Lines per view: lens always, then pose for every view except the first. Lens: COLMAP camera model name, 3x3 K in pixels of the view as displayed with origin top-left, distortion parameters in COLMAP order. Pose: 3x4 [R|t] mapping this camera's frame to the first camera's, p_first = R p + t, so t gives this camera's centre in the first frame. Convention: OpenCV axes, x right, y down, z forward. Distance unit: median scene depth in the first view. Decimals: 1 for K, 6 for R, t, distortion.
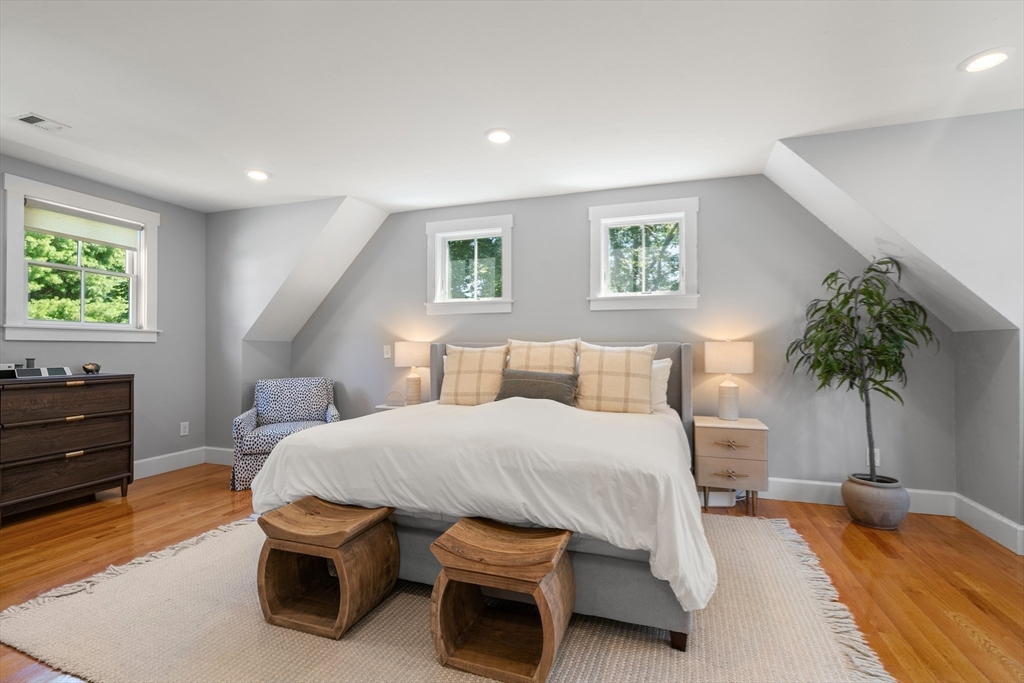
lens RADIAL K [[466.5, 0, 516.3], [0, 466.5, 345.3], [0, 0, 1]] dist [-0.001720, 0.000200]
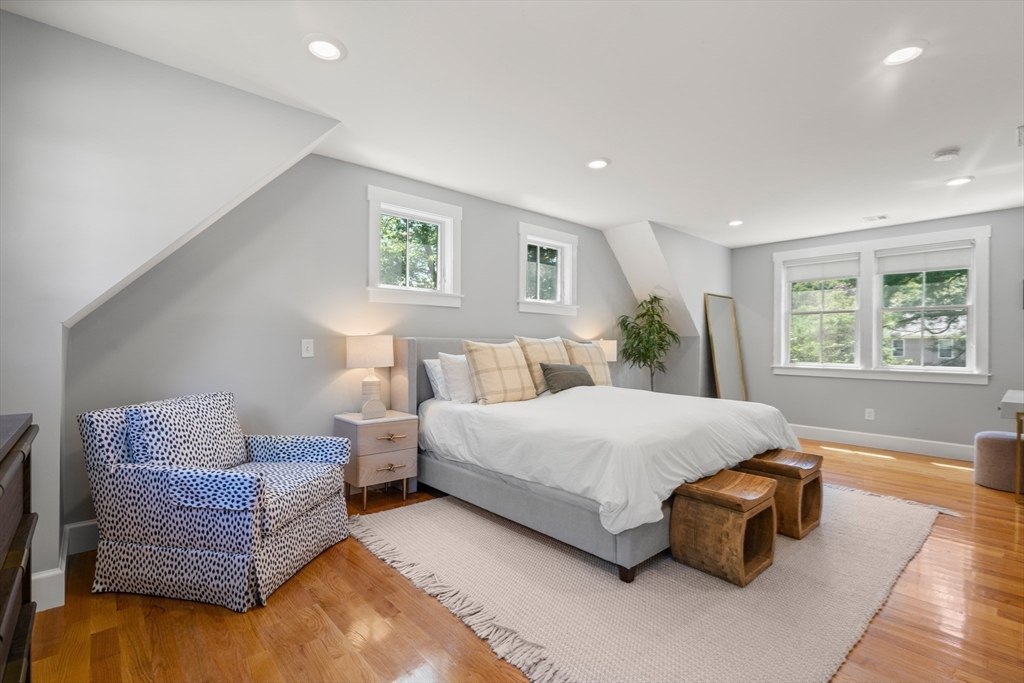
lens RADIAL K [[466.5, 0, 516.3], [0, 466.5, 345.3], [0, 0, 1]] dist [-0.001720, 0.000200]
pose [[0.487457, 0.001769, 0.873145, -0.966800], [-0.007556, 0.999969, 0.002192, 0.006472], [-0.873114, -0.007666, 0.487455, 0.503689]]
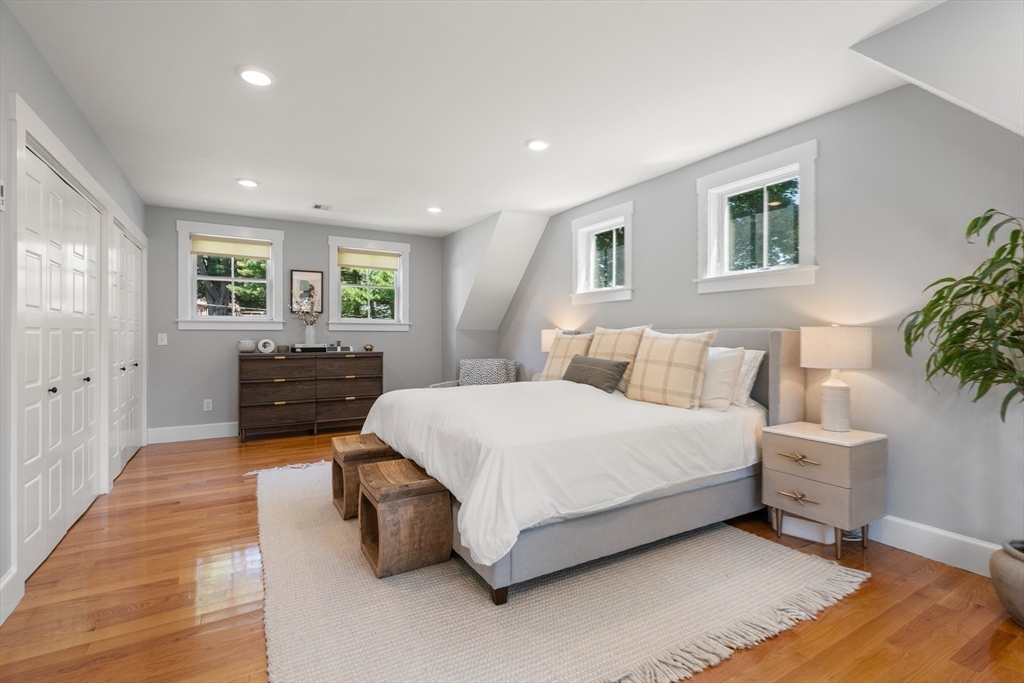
lens RADIAL K [[477.1, 0, 513.6], [0, 477.1, 338.8], [0, 0, 1]] dist [-0.001604, 0.000611]
pose [[0.758359, 0.005179, -0.651816, 0.552623], [0.002196, 0.999942, 0.010500, 0.002369], [0.651833, -0.009394, 0.758304, 0.079042]]
